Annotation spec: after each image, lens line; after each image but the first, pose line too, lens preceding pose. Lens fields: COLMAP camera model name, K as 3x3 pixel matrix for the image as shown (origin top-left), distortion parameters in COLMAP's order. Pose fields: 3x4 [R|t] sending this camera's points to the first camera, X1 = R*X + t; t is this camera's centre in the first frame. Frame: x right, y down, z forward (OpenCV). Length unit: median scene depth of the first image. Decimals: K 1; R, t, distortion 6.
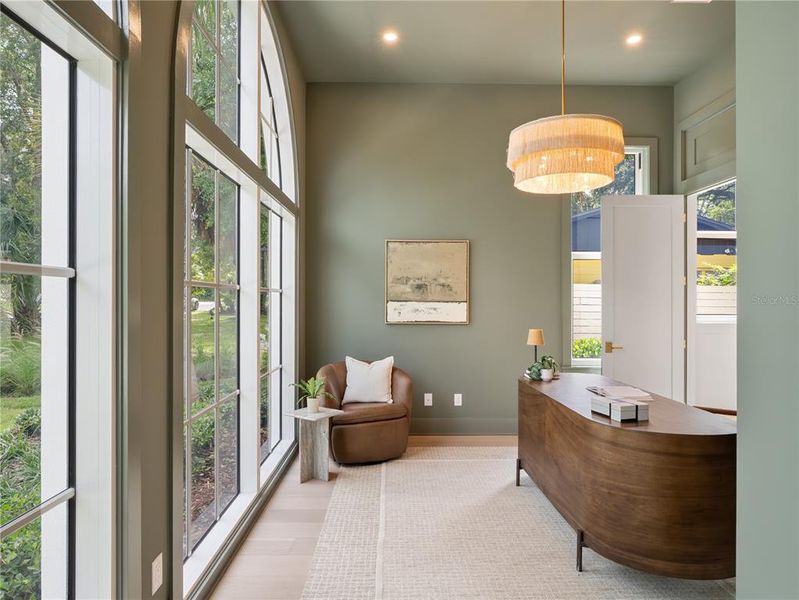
lens RADIAL K [[475.3, 0, 399.3], [0, 475.3, 302.4], [0, 0, 1]] dist [-0.011519, 0.002196]
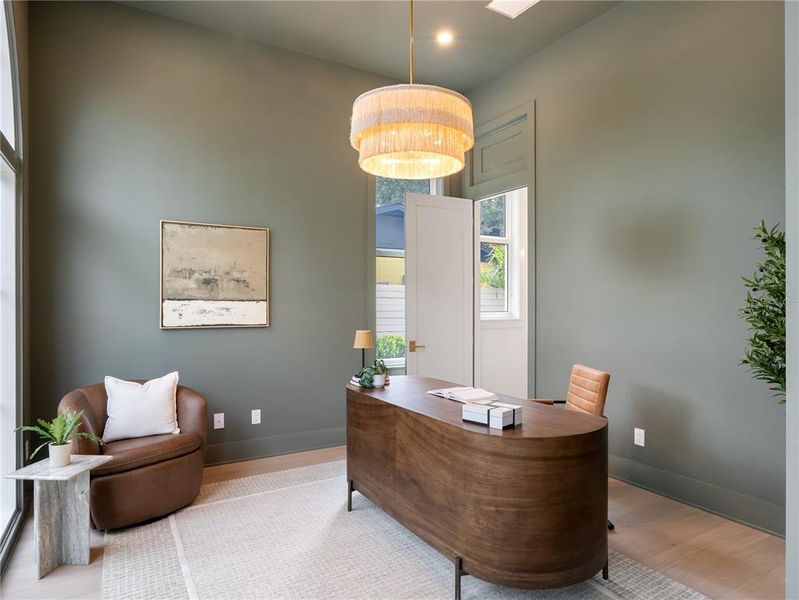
lens RADIAL K [[475.3, 0, 399.3], [0, 475.3, 302.4], [0, 0, 1]] dist [-0.011519, 0.002196]
pose [[0.868659, -0.004200, 0.495393, -0.096548], [0.004825, 0.999988, 0.000017, 0.004520], [-0.495388, 0.002376, 0.868669, 0.190053]]
